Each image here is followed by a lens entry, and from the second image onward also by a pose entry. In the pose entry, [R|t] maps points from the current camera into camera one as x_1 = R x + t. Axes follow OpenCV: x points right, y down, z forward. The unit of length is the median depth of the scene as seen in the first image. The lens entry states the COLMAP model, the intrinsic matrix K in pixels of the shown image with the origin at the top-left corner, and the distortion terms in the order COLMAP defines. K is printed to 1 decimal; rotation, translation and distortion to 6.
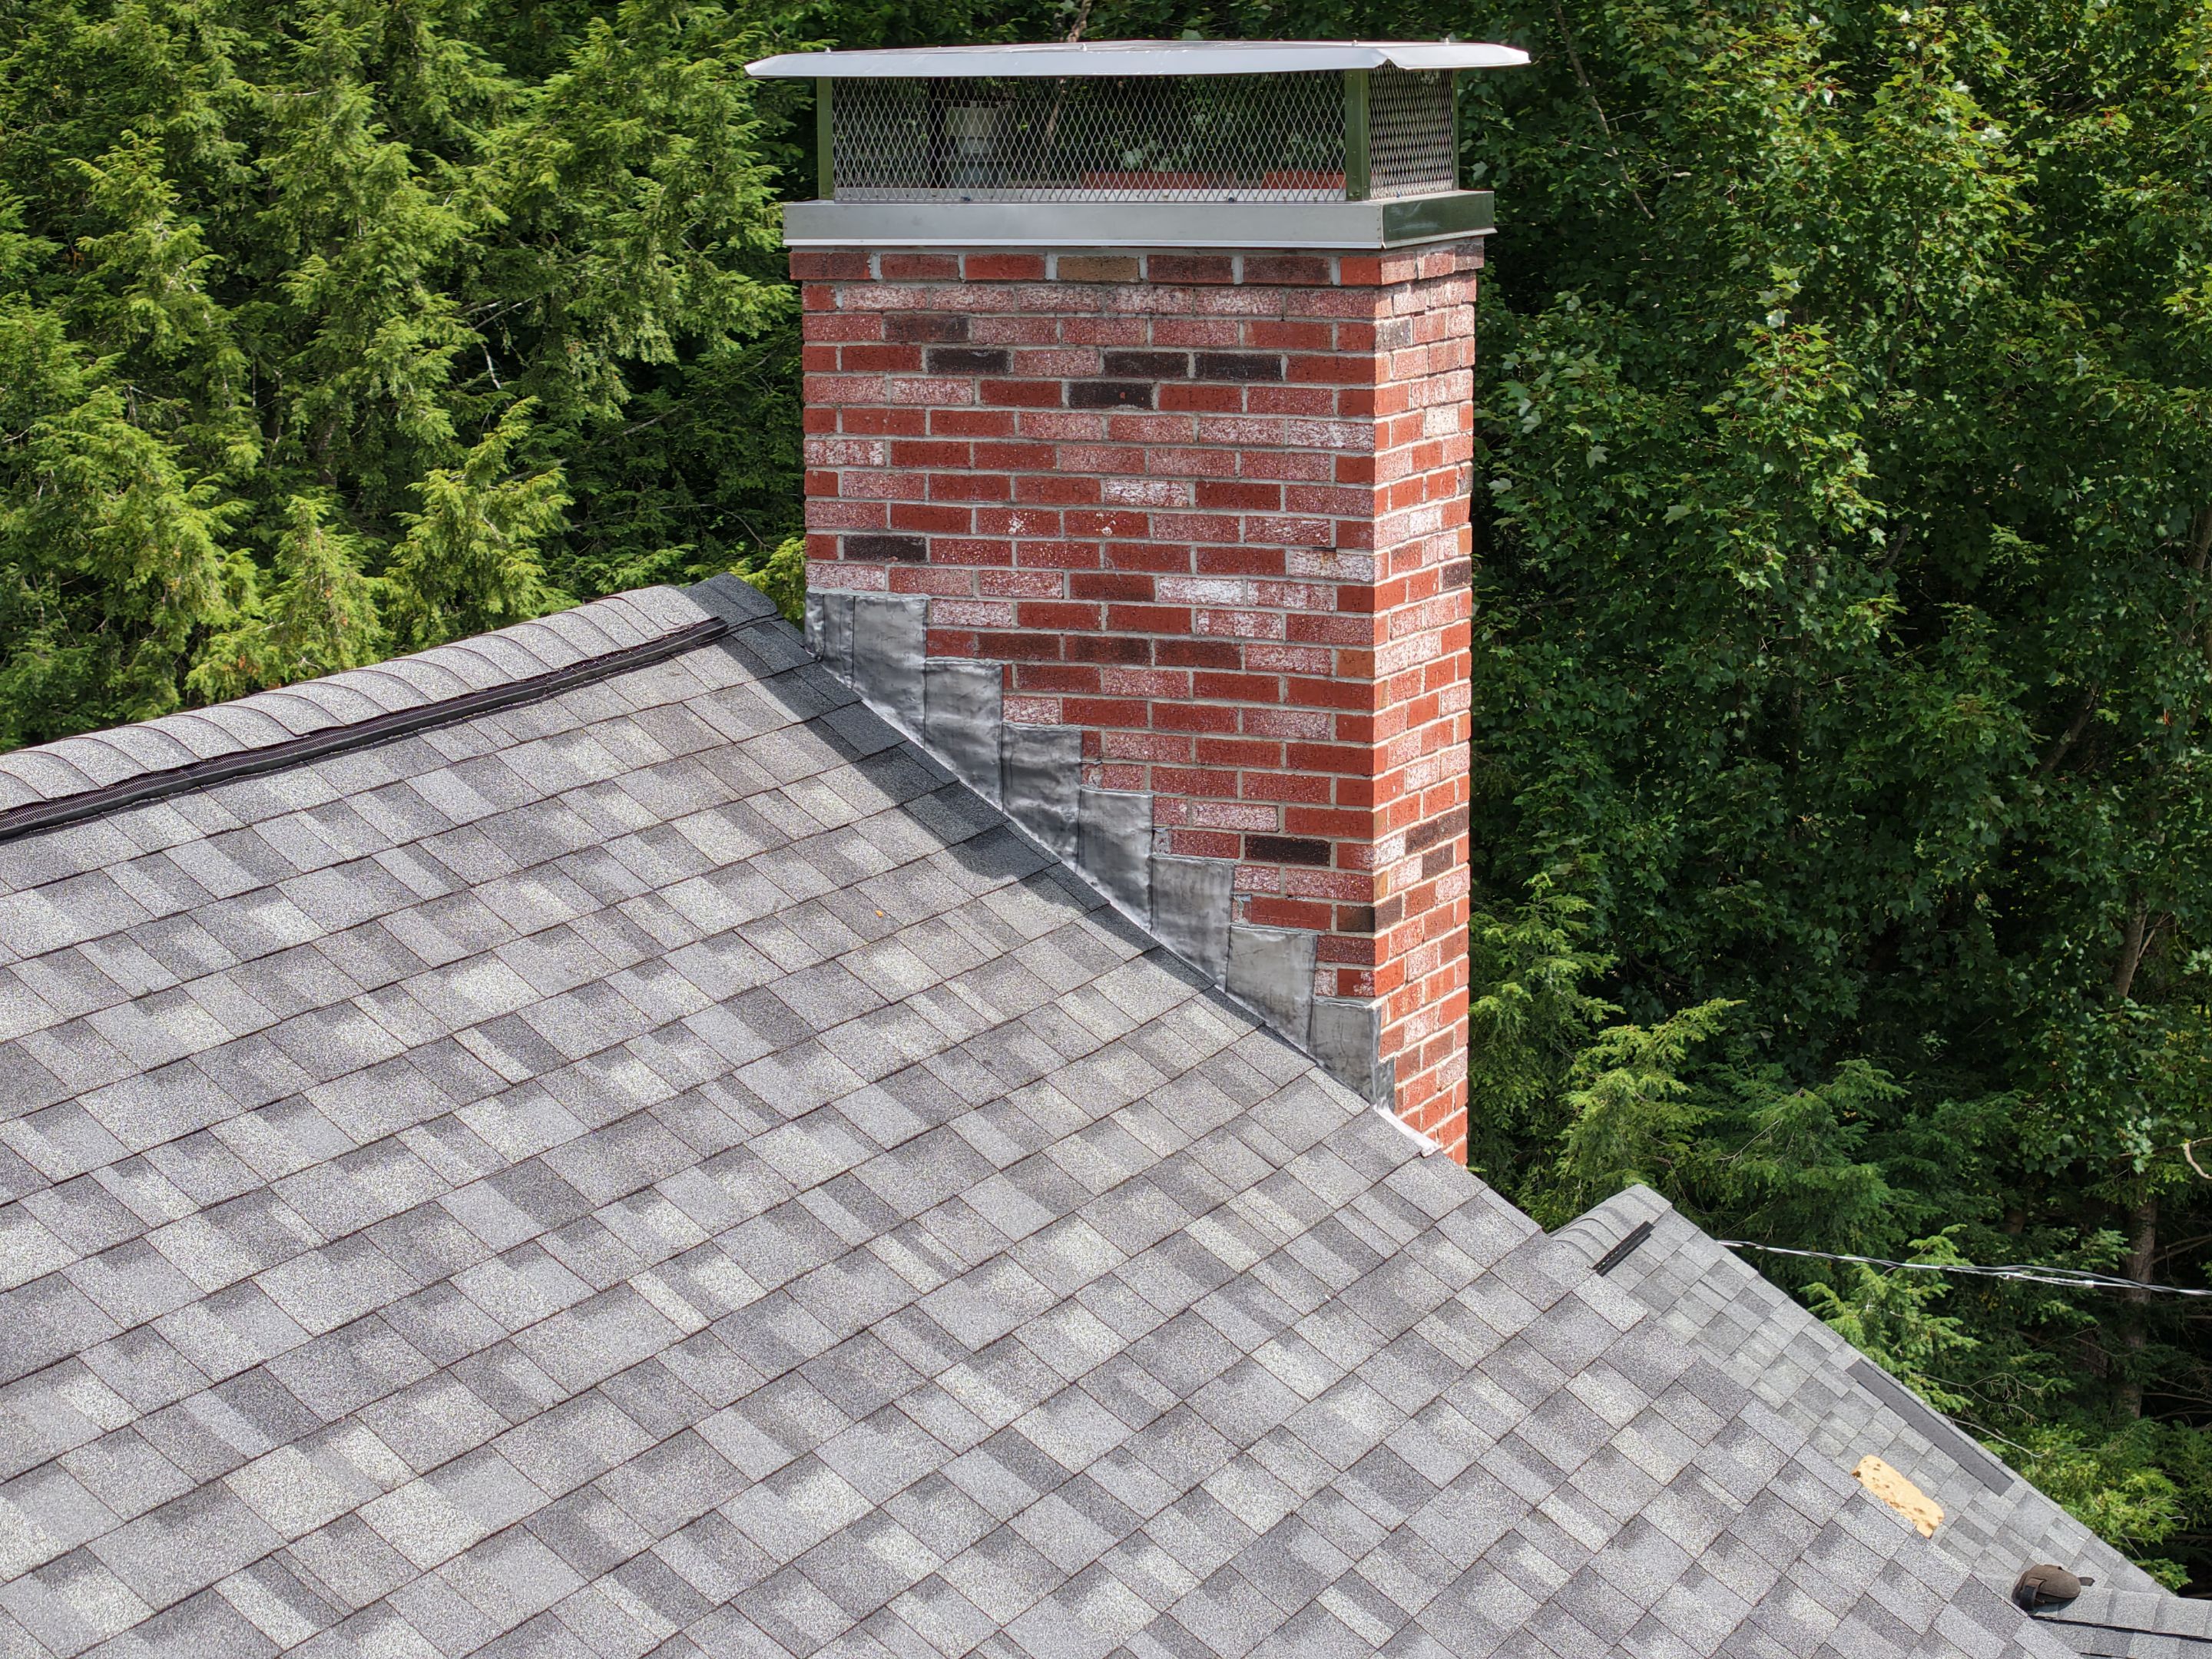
lens RADIAL K [[4623.7, 0, 1104.9], [0, 4623.7, 830.2], [0, 0, 1]] dist [-0.187338, 0.000000]
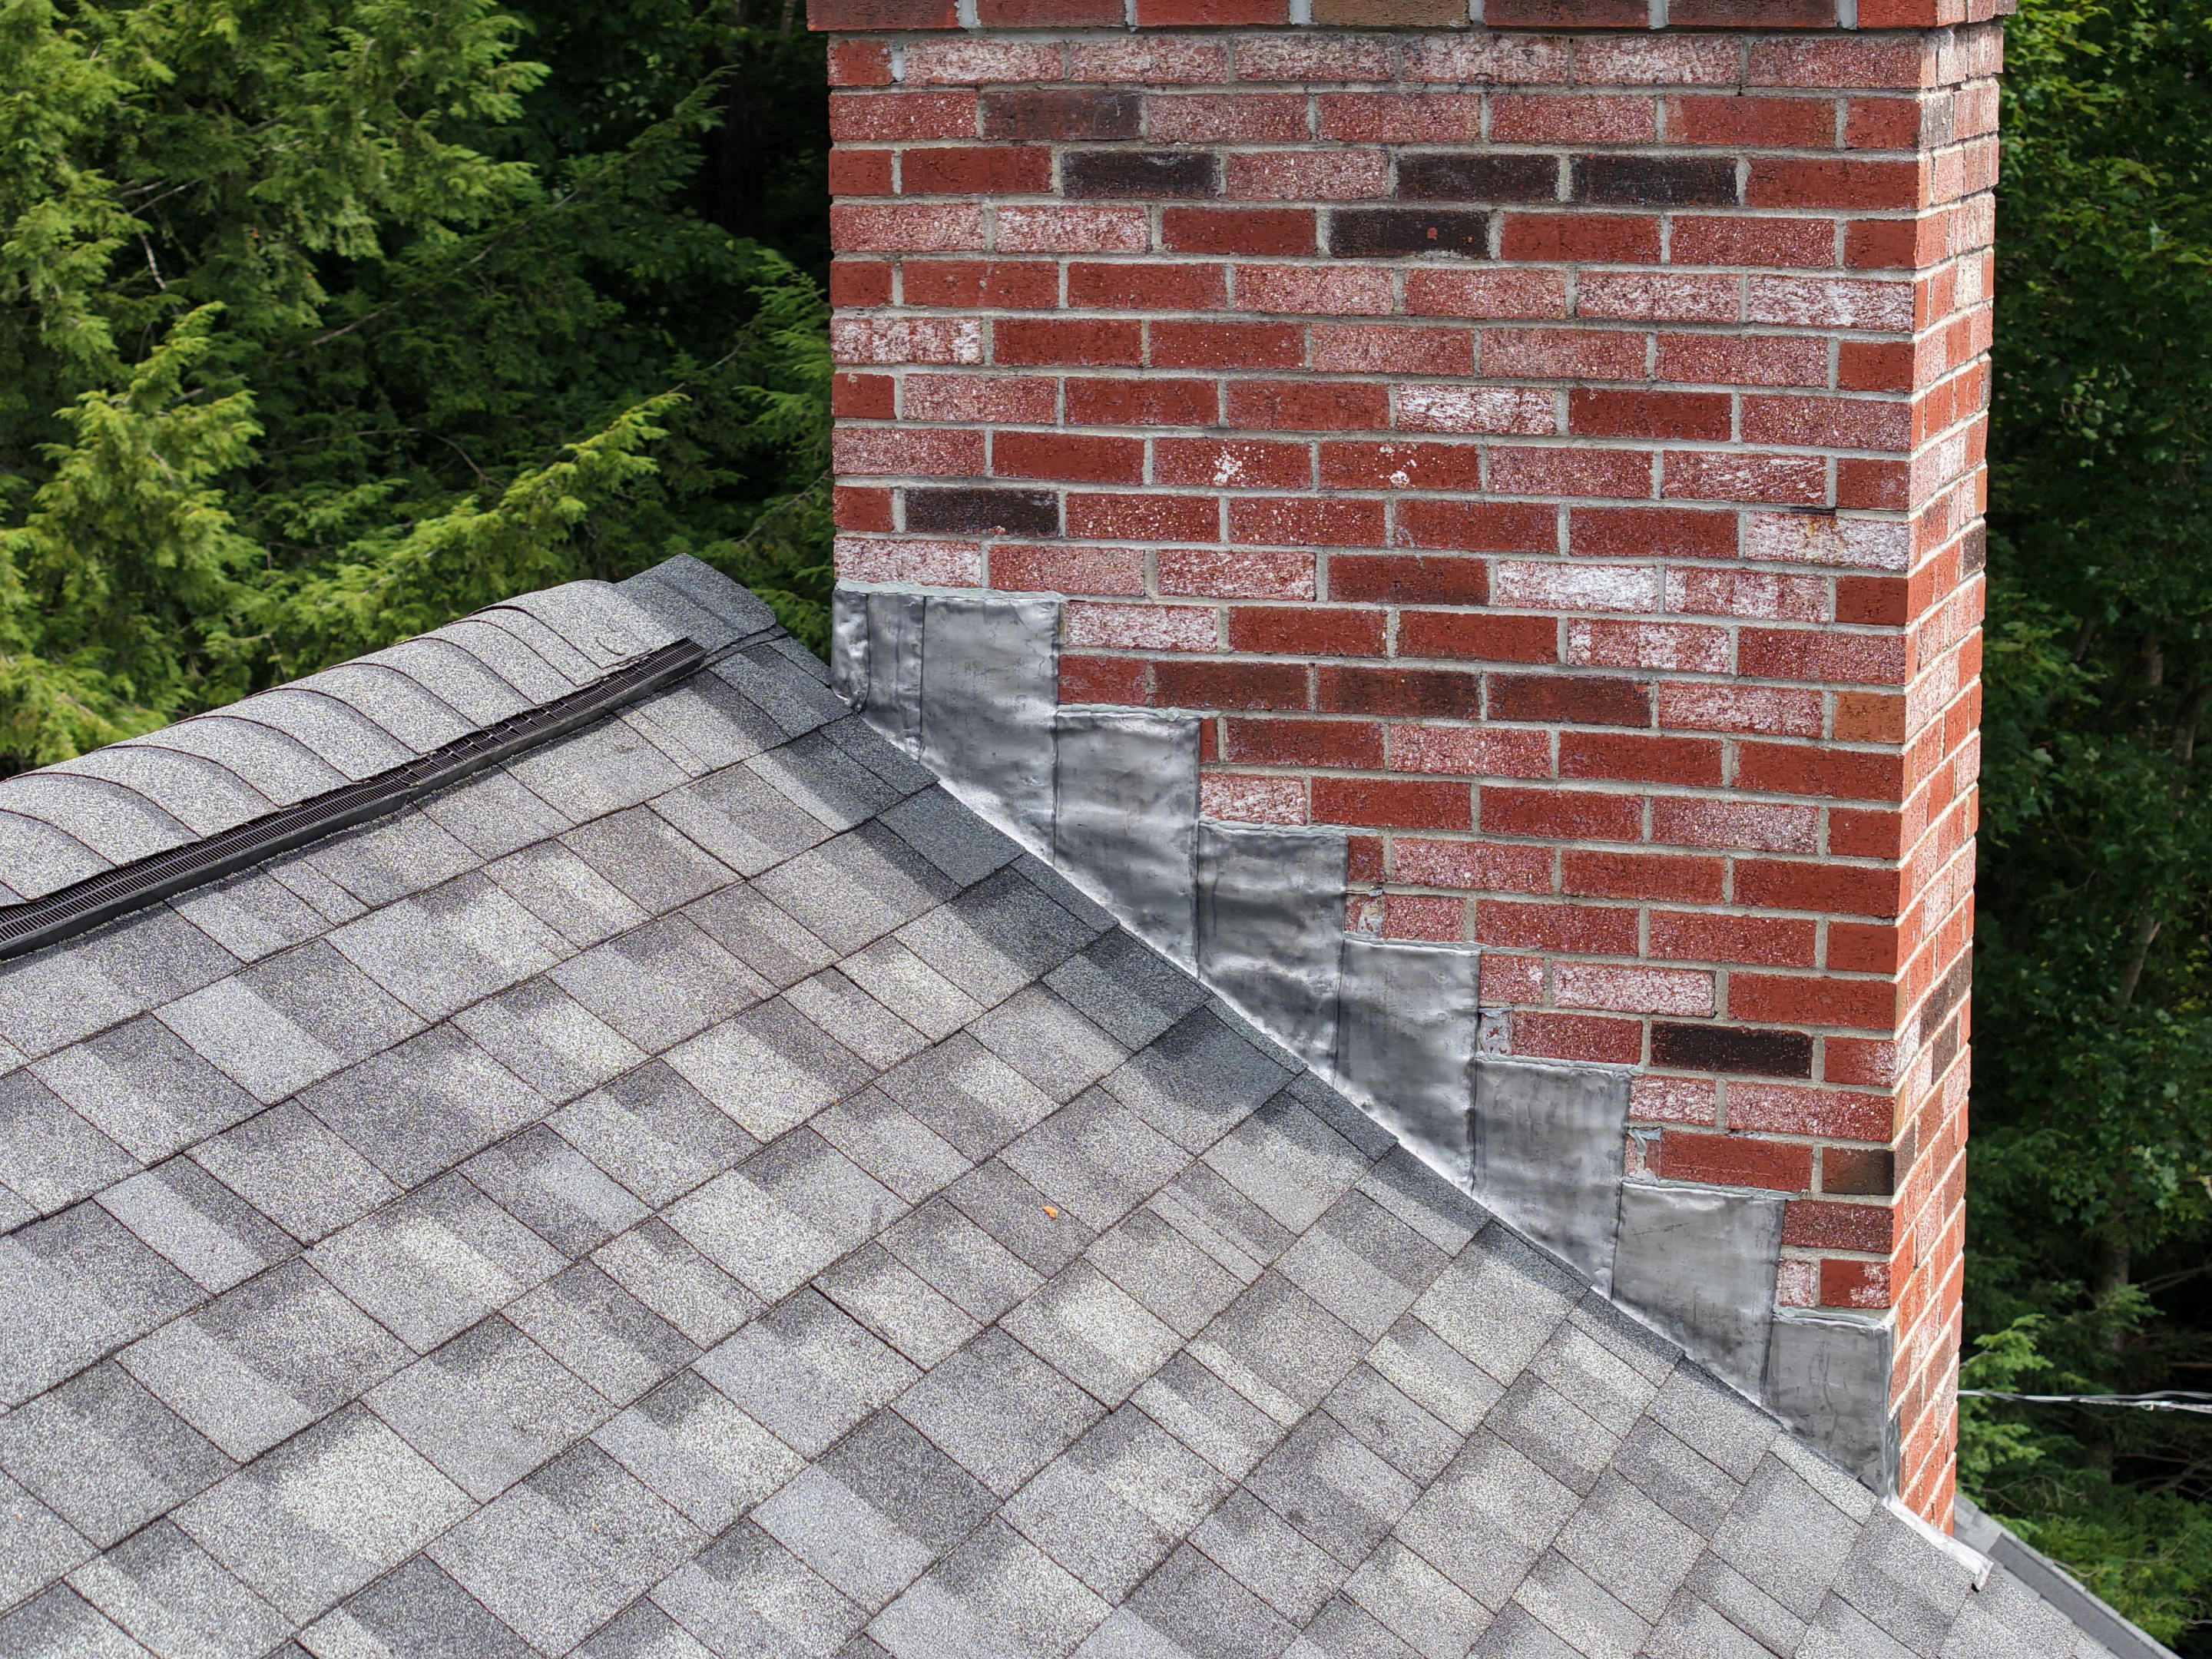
lens RADIAL K [[4623.7, 0, 1096.9], [0, 4623.7, 853.5], [0, 0, 1]] dist [-0.187338, 0.000000]
pose [[0.996900, -0.014798, 0.077280, -0.079273], [0.013039, 0.999645, 0.023216, -0.033127], [-0.077596, -0.022136, 0.996739, 0.449587]]
